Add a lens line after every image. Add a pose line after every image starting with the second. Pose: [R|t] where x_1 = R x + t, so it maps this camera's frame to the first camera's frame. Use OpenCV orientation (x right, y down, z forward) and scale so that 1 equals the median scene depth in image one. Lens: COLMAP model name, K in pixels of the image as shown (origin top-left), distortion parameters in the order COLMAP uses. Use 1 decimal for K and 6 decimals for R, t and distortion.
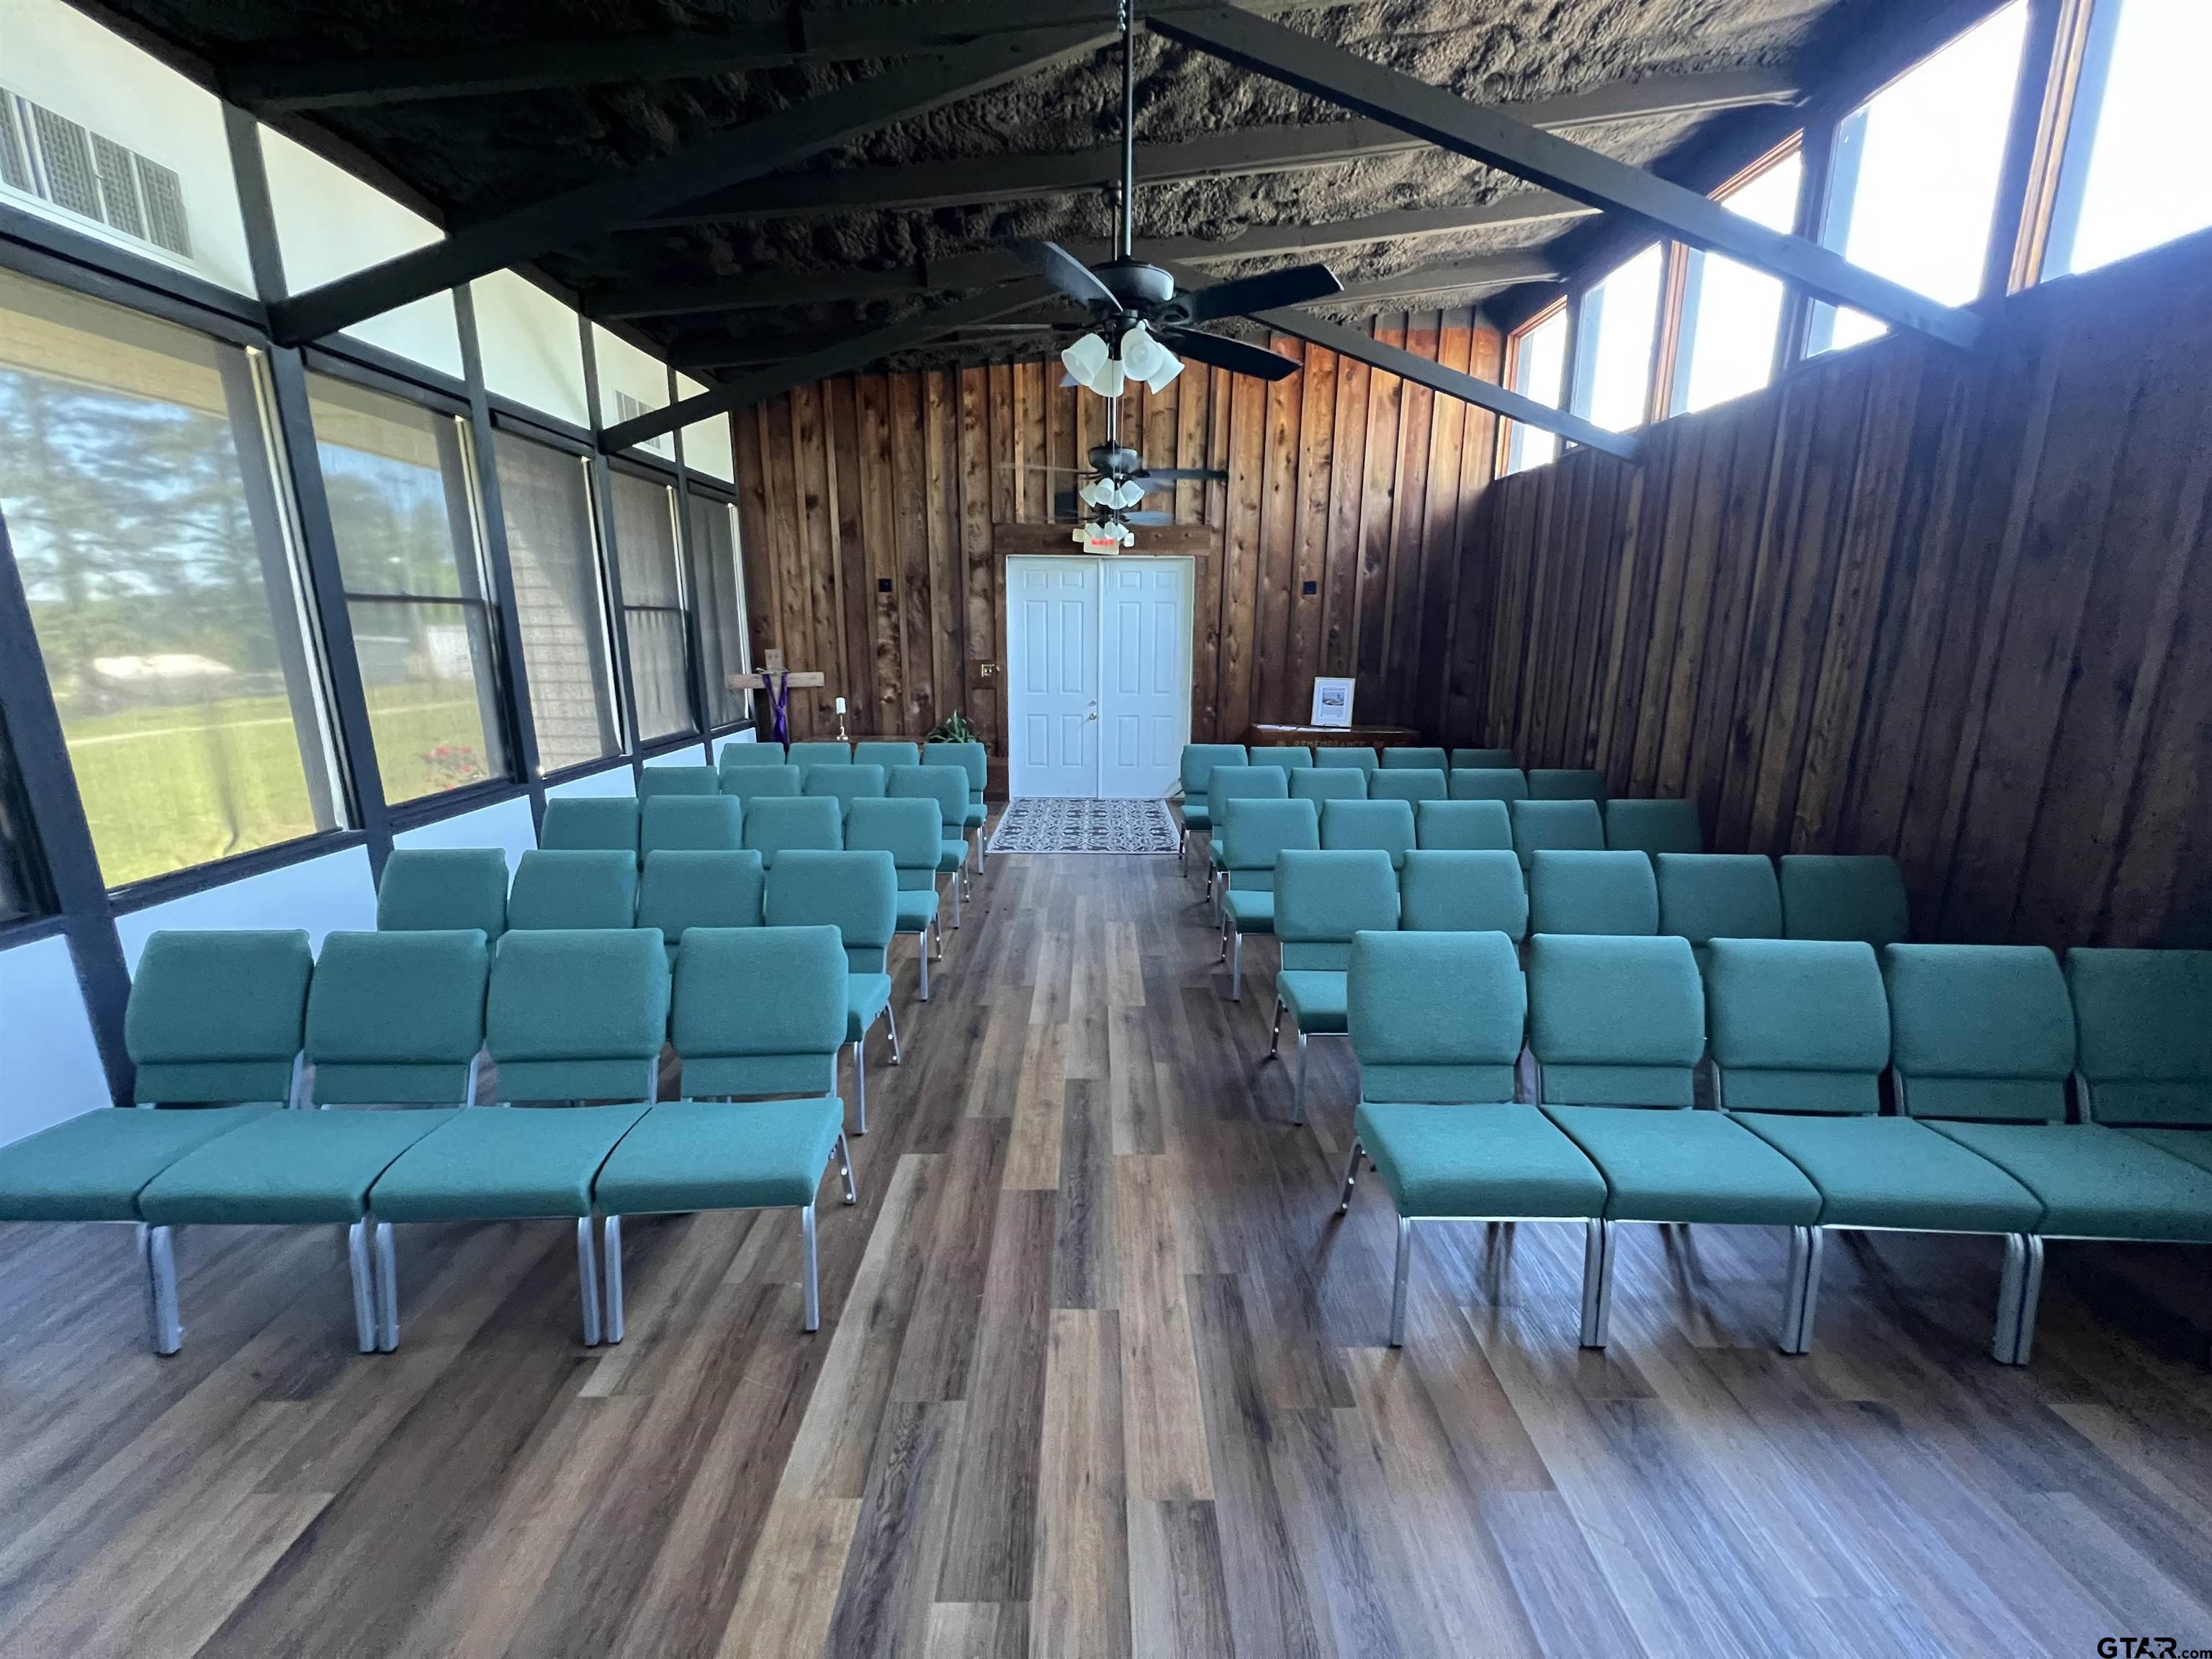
lens RADIAL K [[883.6, 0, 1097.4], [0, 883.6, 824.6], [0, 0, 1]] dist [-0.006210, 0.003360]
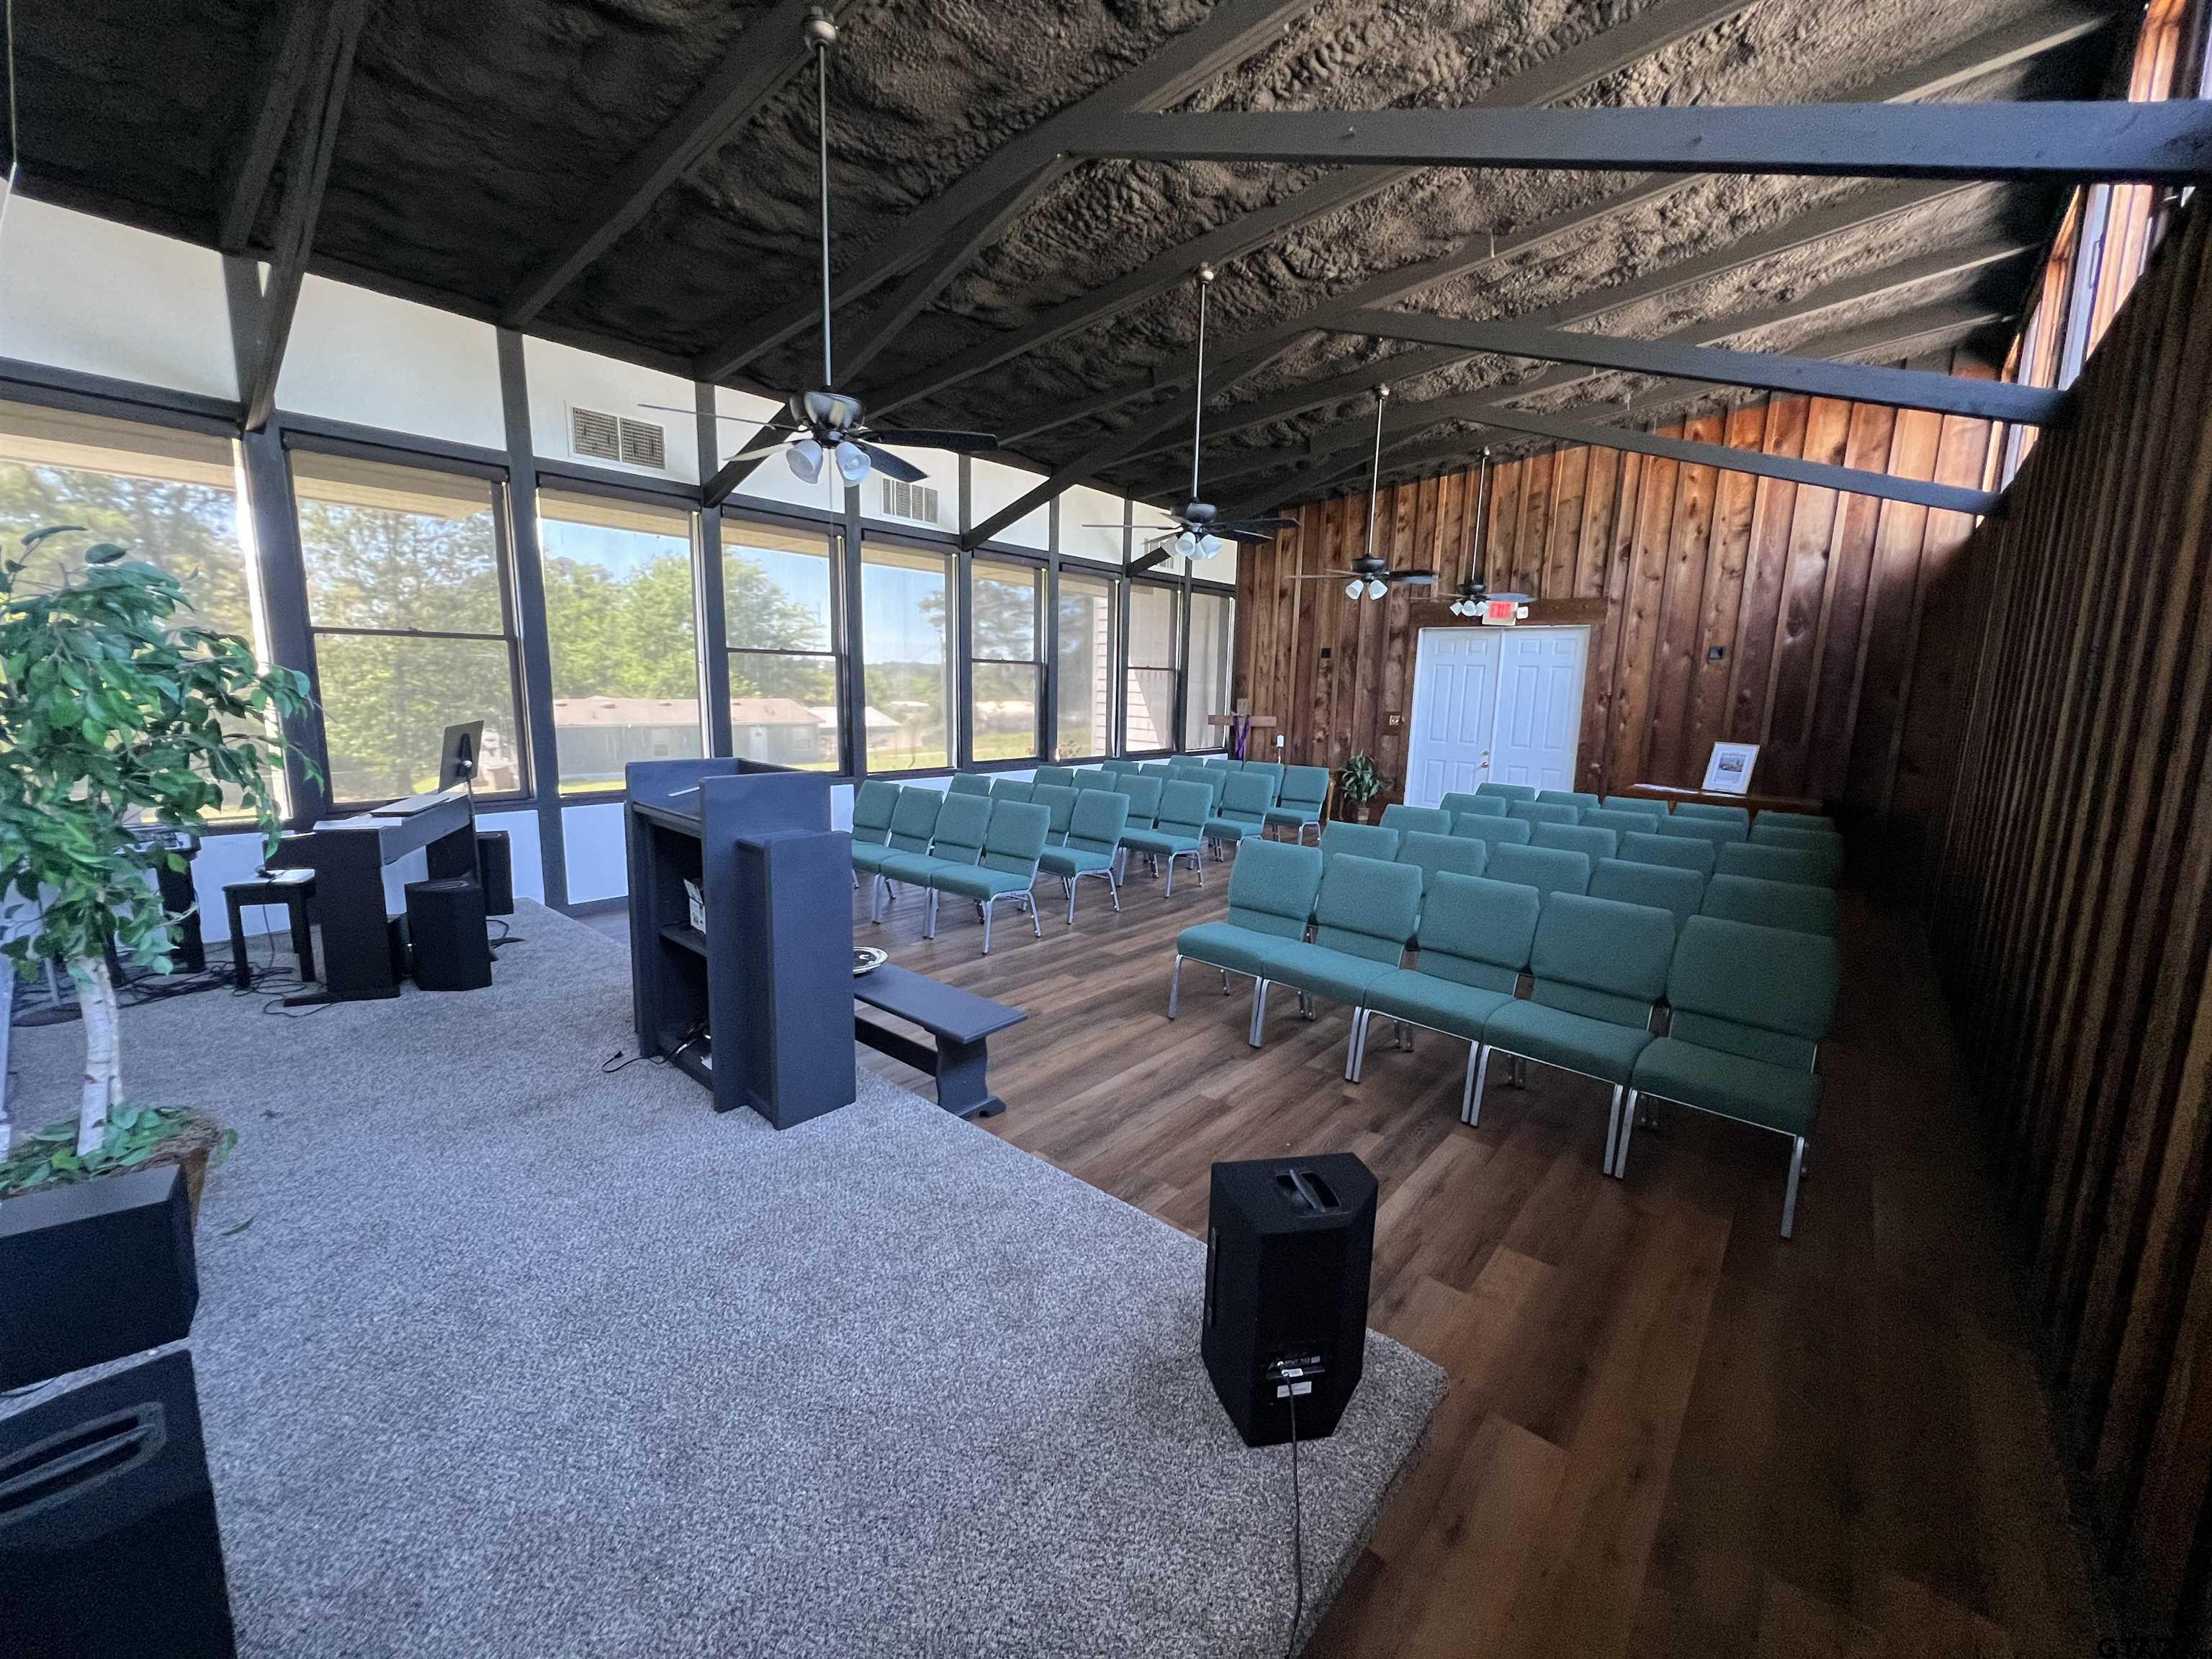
lens RADIAL K [[883.6, 0, 1097.4], [0, 883.6, 824.6], [0, 0, 1]] dist [-0.006210, 0.003360]
pose [[0.754072, 0.119521, -0.645825, 0.389016], [-0.165677, 0.986119, -0.010947, 0.051920], [0.635552, 0.115253, 0.763407, -0.191234]]
